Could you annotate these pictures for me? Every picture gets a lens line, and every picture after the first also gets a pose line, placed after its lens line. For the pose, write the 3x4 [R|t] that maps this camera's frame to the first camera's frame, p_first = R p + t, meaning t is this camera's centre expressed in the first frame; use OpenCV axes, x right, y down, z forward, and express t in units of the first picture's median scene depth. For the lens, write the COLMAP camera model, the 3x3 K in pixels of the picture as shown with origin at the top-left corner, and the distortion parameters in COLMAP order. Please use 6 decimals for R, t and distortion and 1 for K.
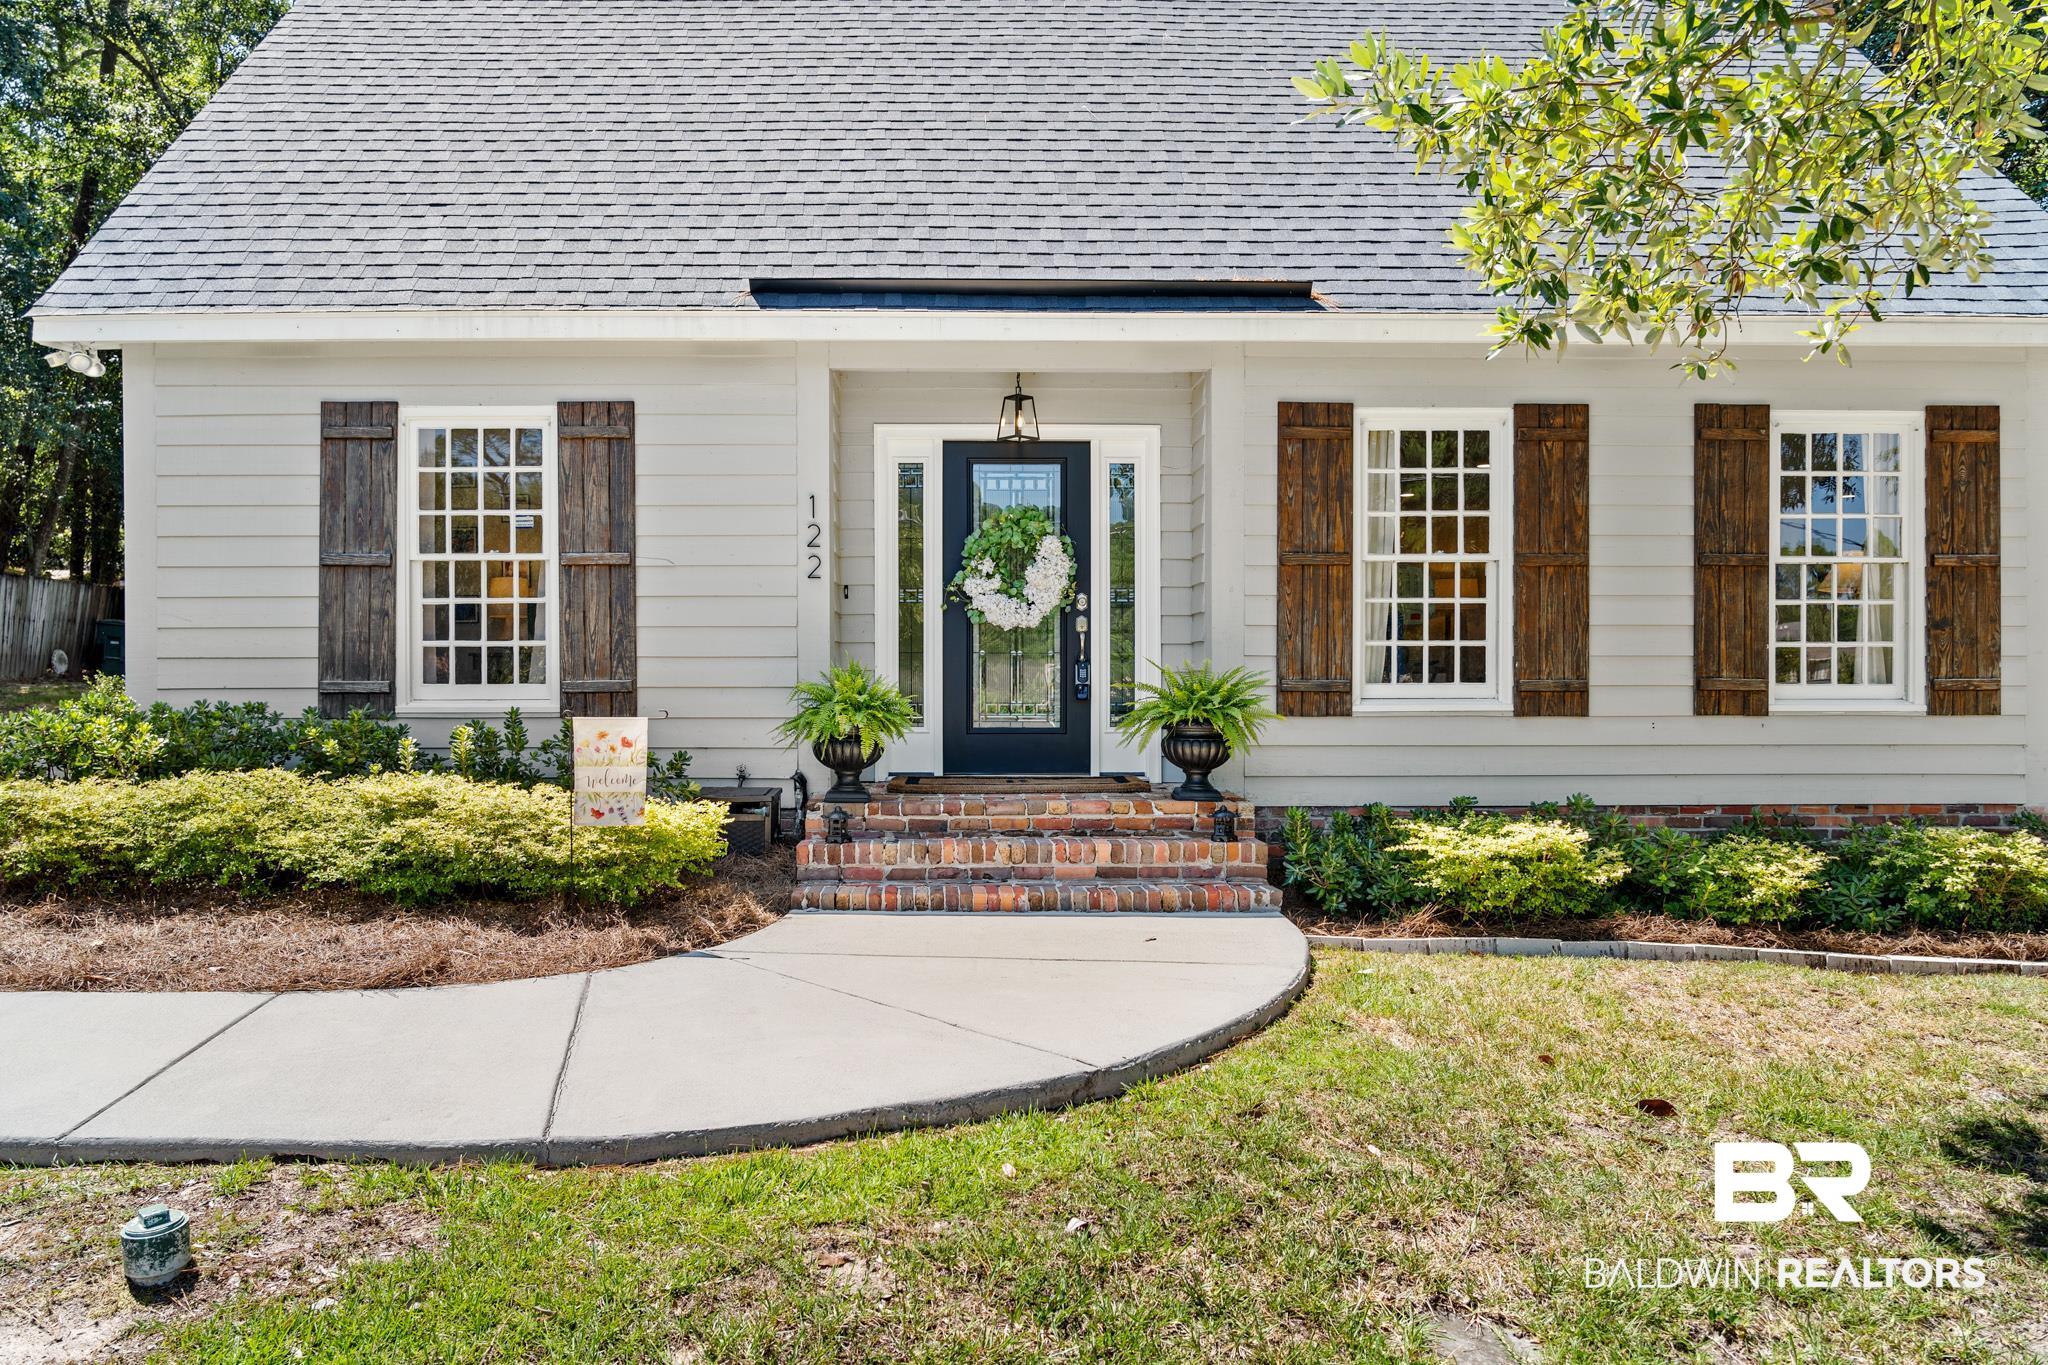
lens RADIAL K [[1374.9, 0, 1009.7], [0, 1374.9, 679.2], [0, 0, 1]] dist [-0.024715, 0.013191]
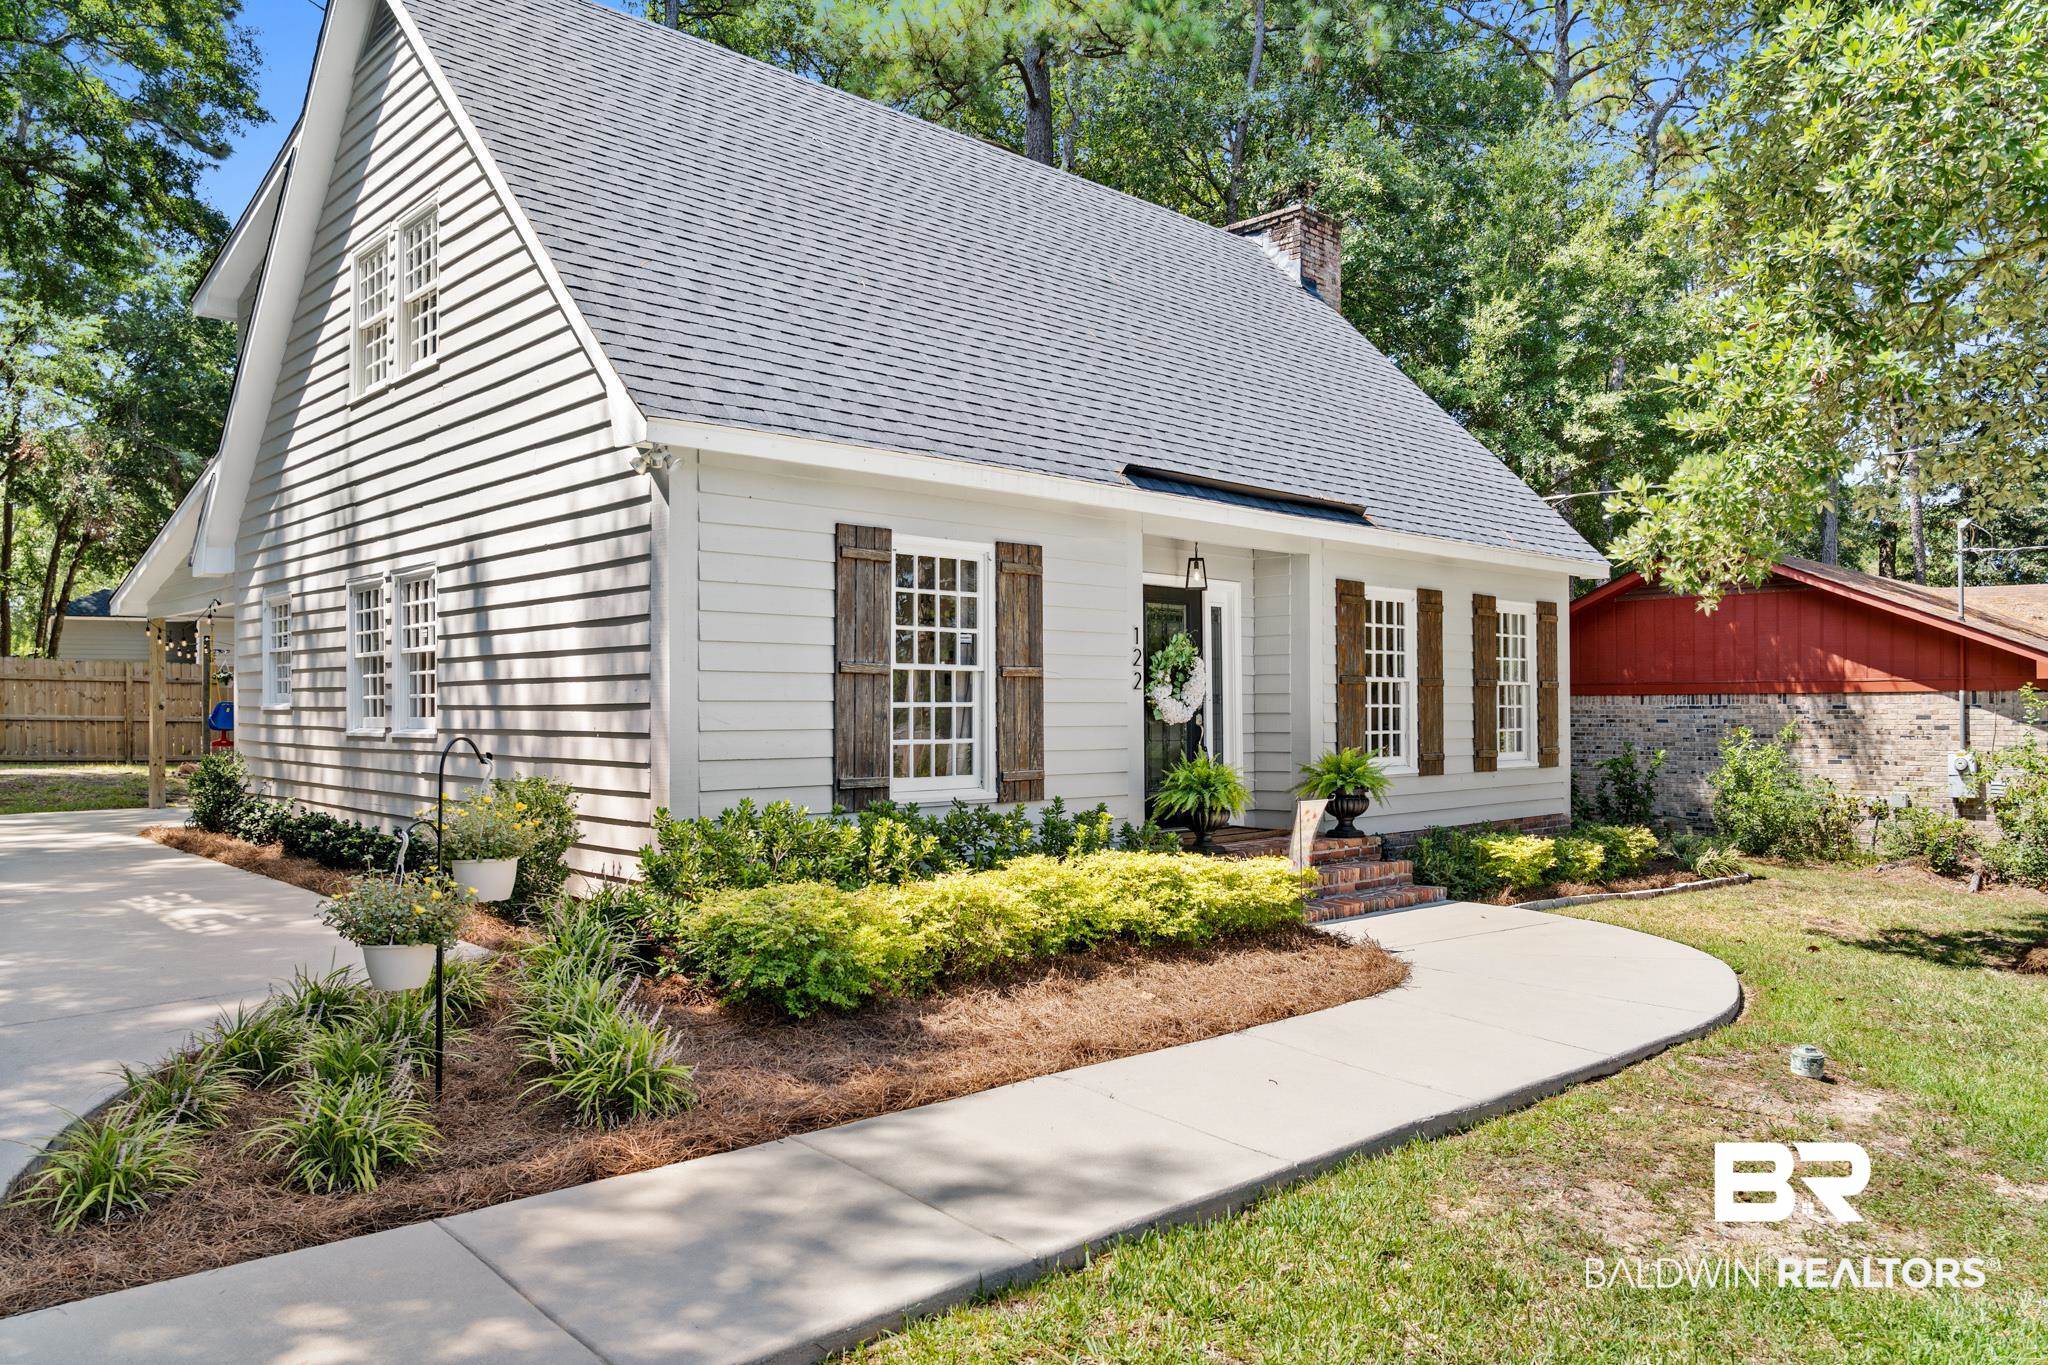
lens RADIAL K [[1374.9, 0, 1009.7], [0, 1374.9, 679.2], [0, 0, 1]] dist [-0.024715, 0.013191]
pose [[0.744848, 0.015111, 0.667063, -1.116831], [0.006888, 0.999516, -0.030334, -0.043420], [-0.667199, 0.027189, 0.744384, 0.091717]]
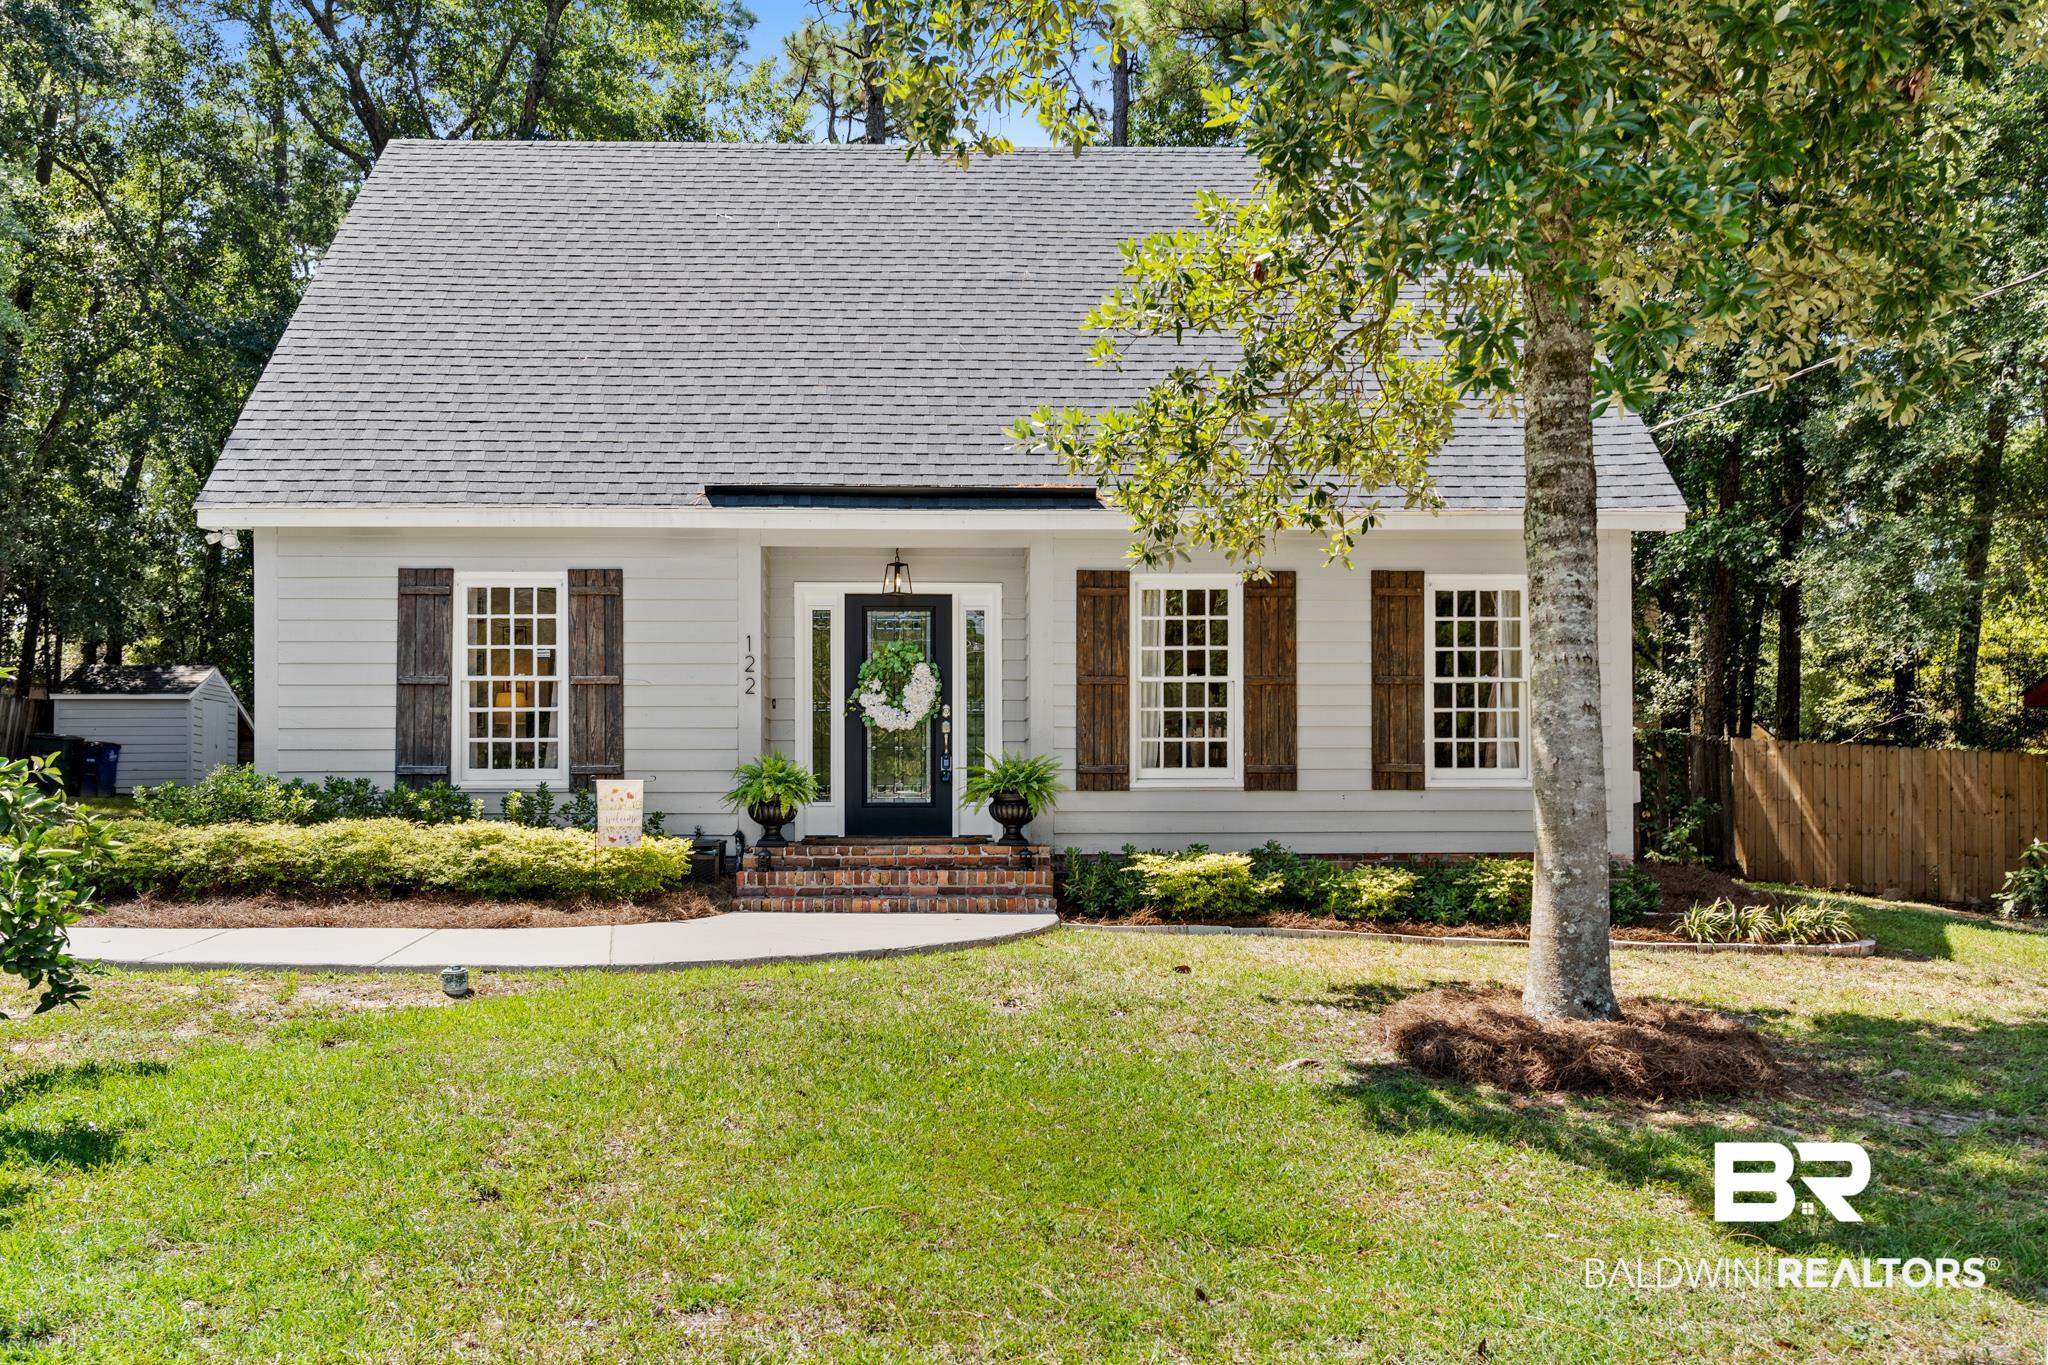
lens RADIAL K [[1587.7, 0, 1024.5], [0, 1587.7, 774.8], [0, 0, 1]] dist [0.009383, 0.001910]
pose [[0.999785, -0.001040, 0.020693, 0.106923], [0.001469, 0.999785, -0.020693, 0.044547], [-0.020667, 0.020719, 0.999572, -0.642469]]
